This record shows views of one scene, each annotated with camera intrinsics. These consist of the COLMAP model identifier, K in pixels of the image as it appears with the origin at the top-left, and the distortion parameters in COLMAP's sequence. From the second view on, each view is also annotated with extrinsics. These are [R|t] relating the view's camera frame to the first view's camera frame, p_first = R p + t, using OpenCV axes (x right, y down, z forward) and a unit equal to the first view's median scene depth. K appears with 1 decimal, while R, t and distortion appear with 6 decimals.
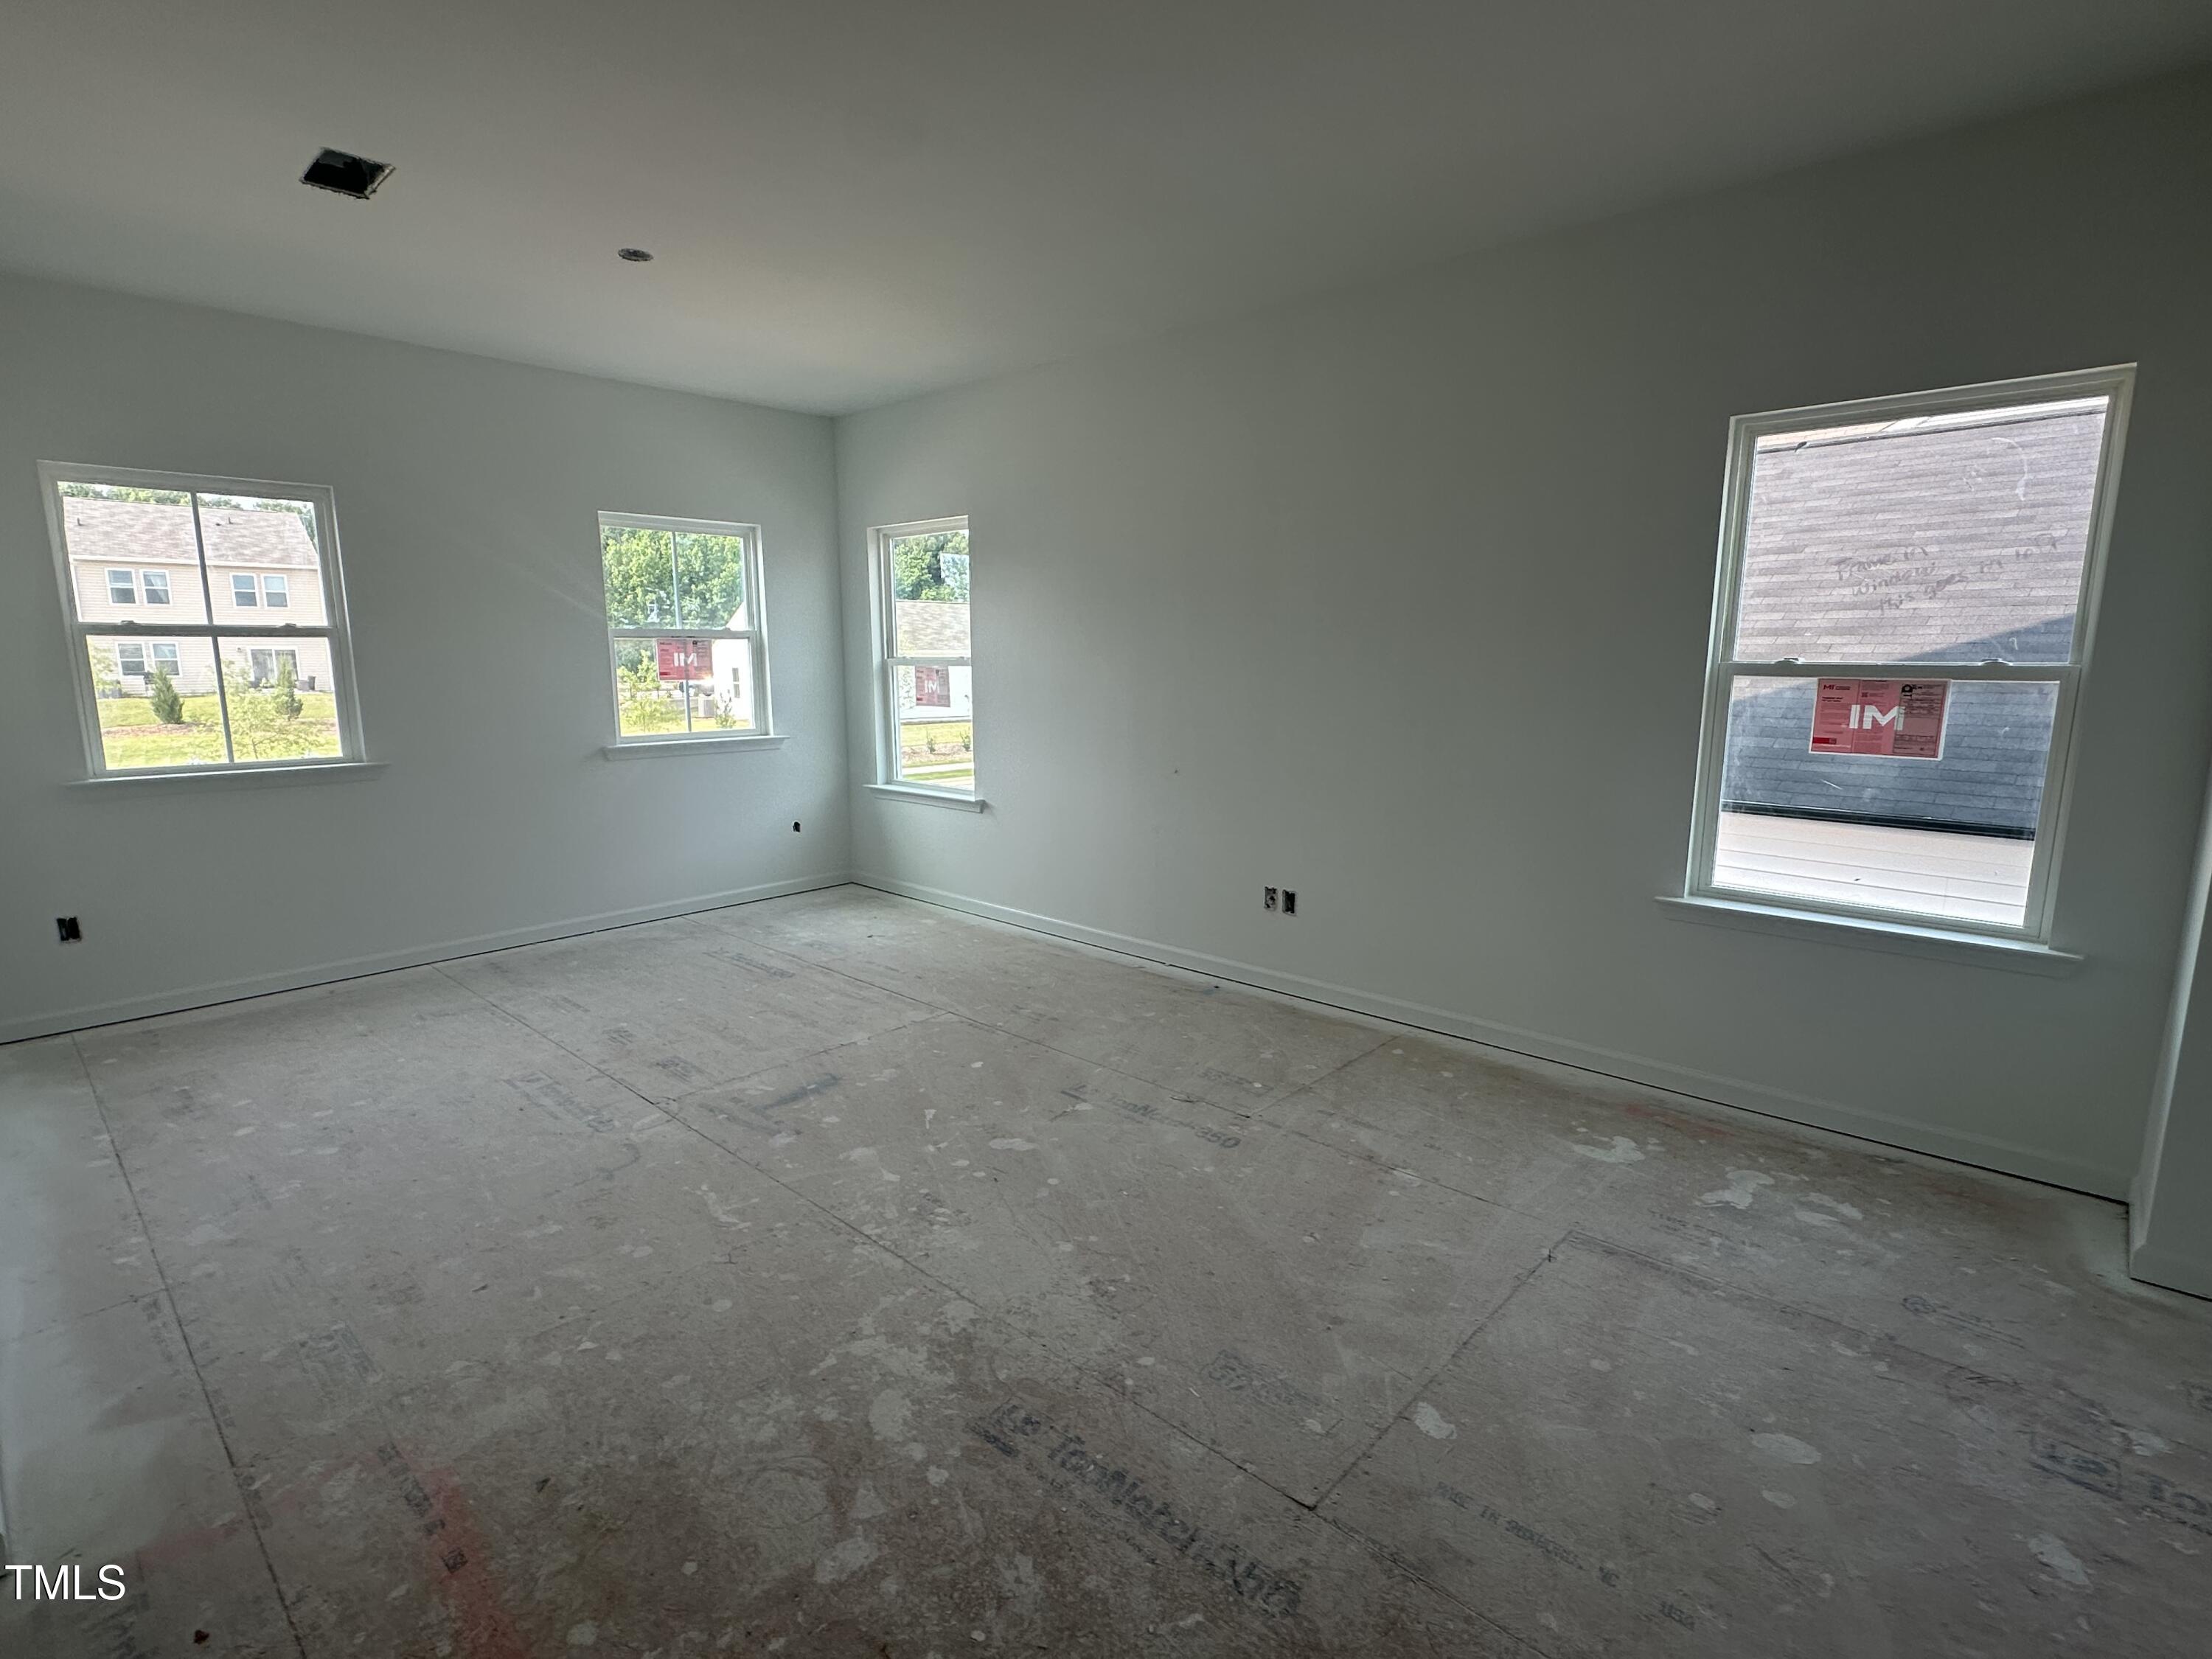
lens RADIAL K [[1118.7, 0, 1106.0], [0, 1118.7, 829.5], [0, 0, 1]] dist [-0.014621, -0.000292]
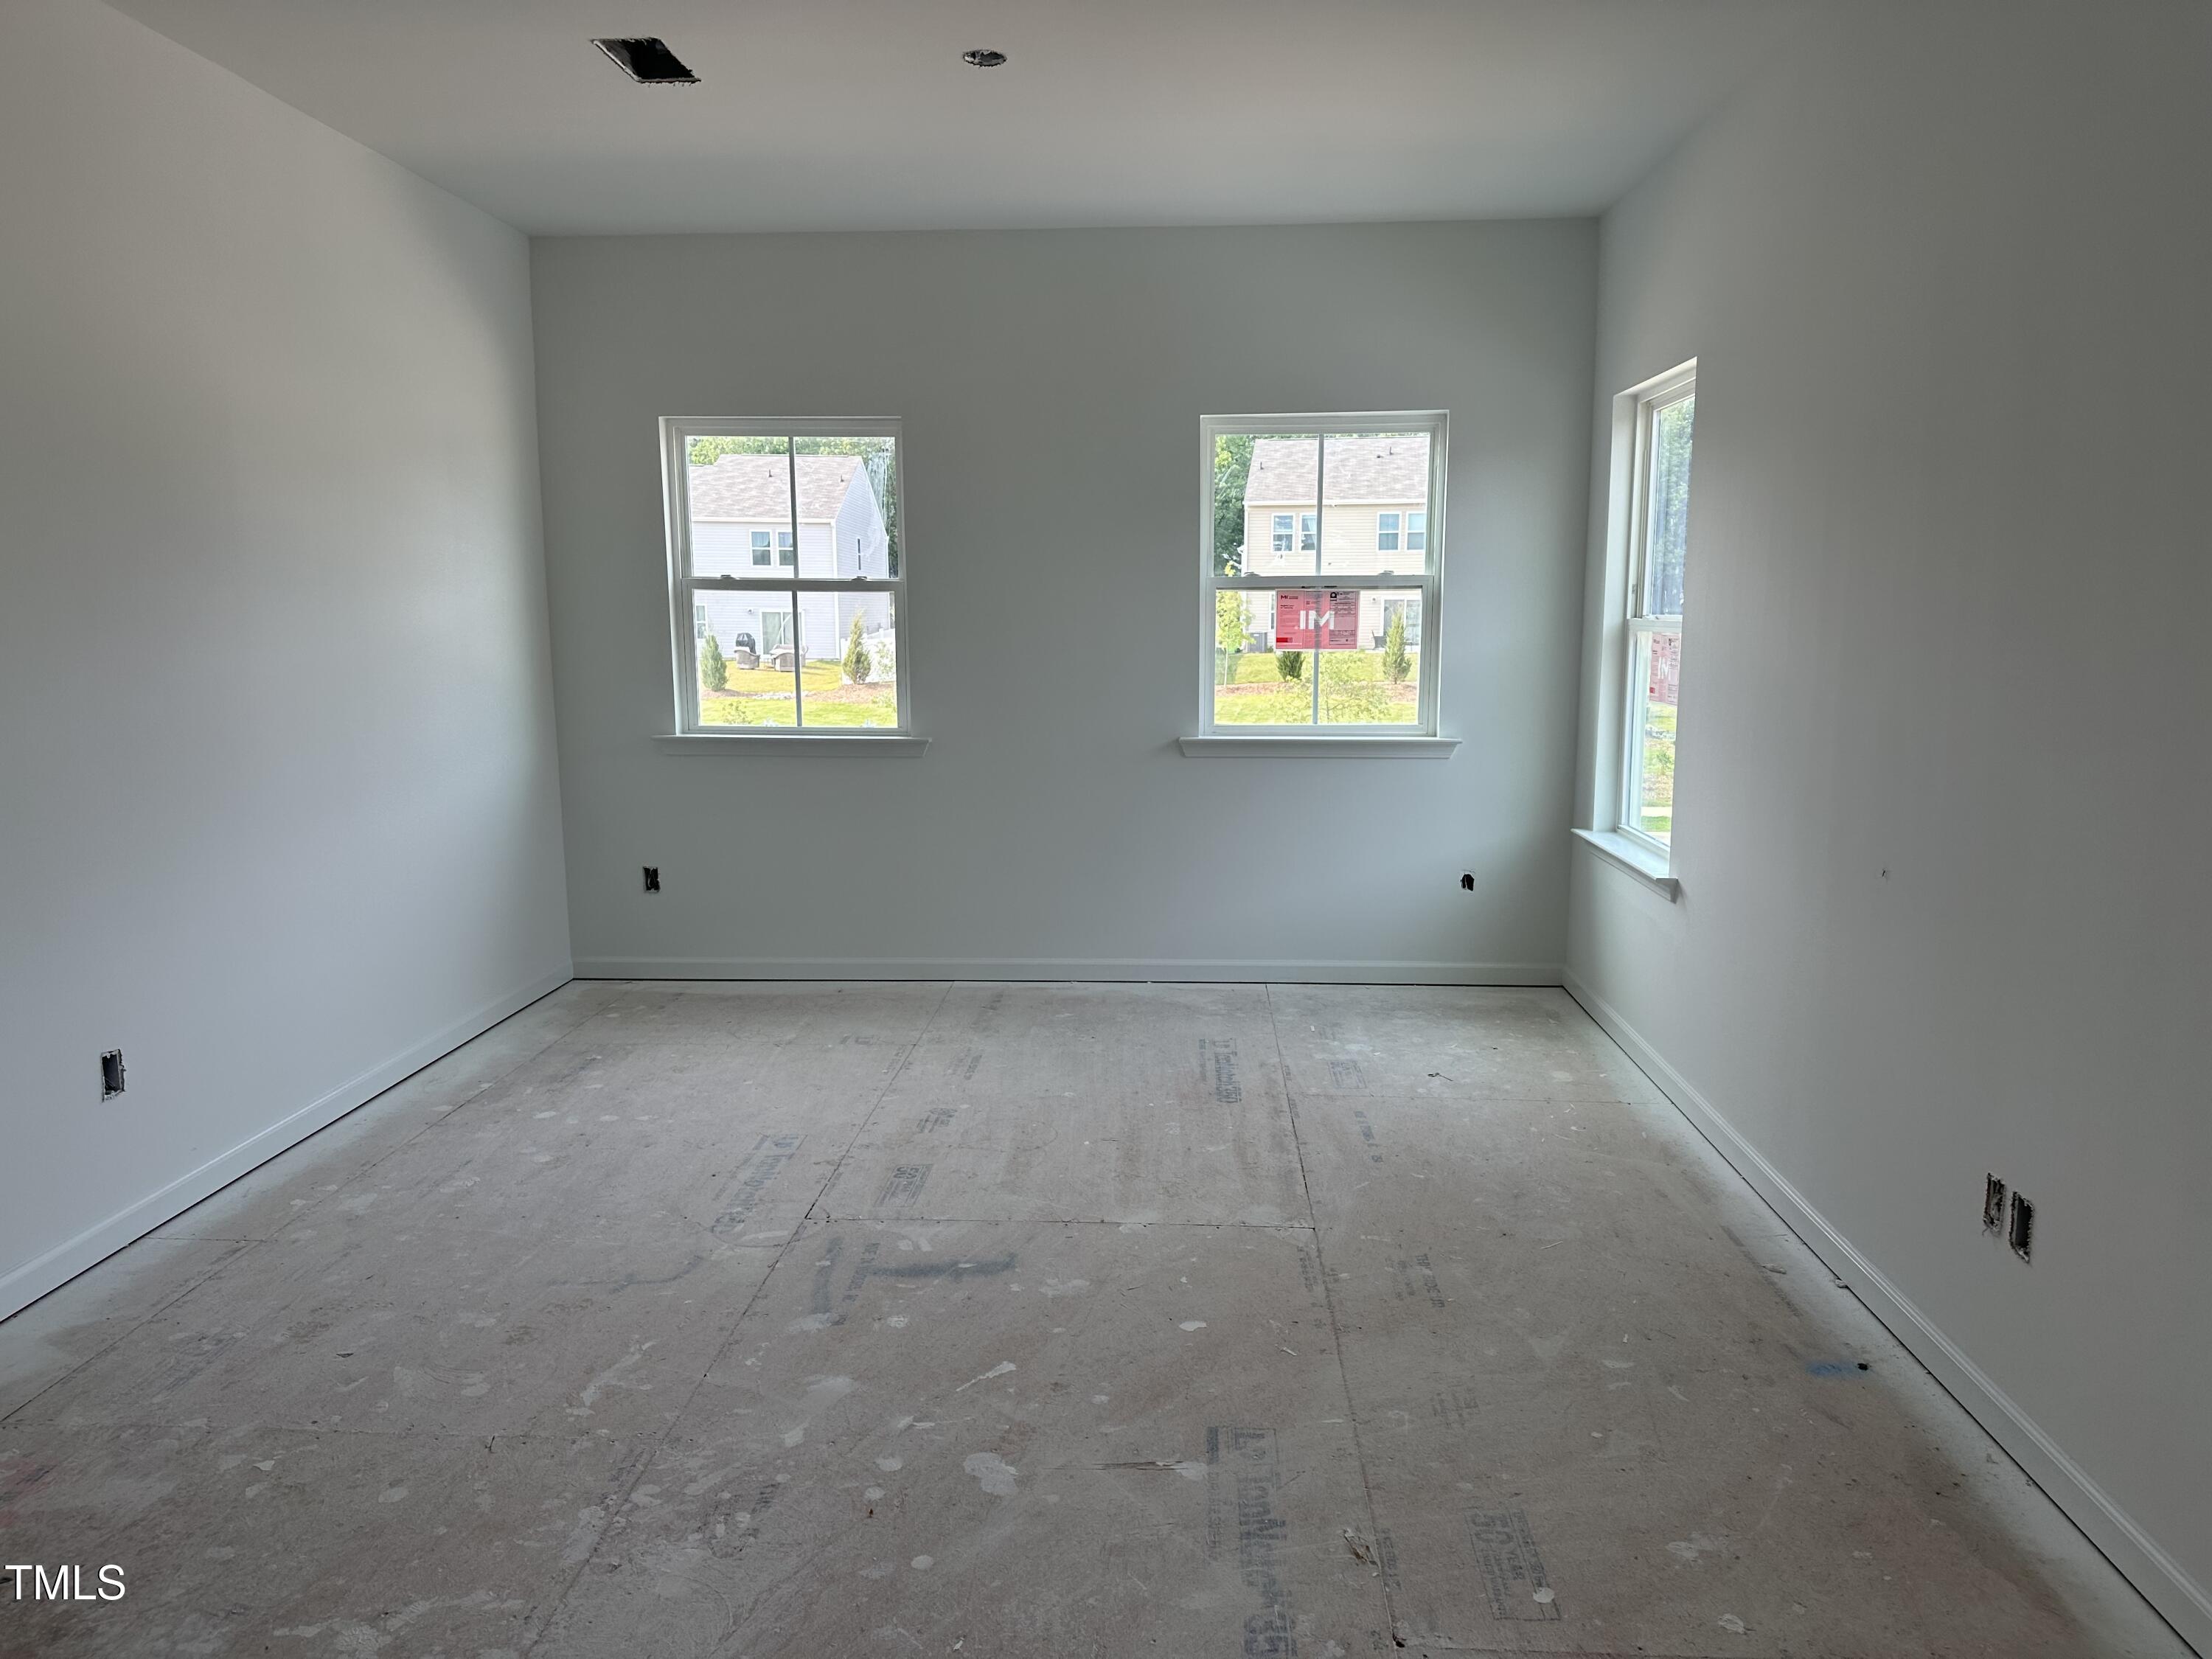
lens RADIAL K [[1557.9, 0, 1050.8], [0, 1557.9, 820.3], [0, 0, 1]] dist [0.101720, -0.161121]
pose [[0.617171, 0.106855, -0.779539, 0.380241], [-0.122324, 0.991720, 0.039093, -0.060727], [0.777262, 0.071230, 0.625132, 0.357151]]
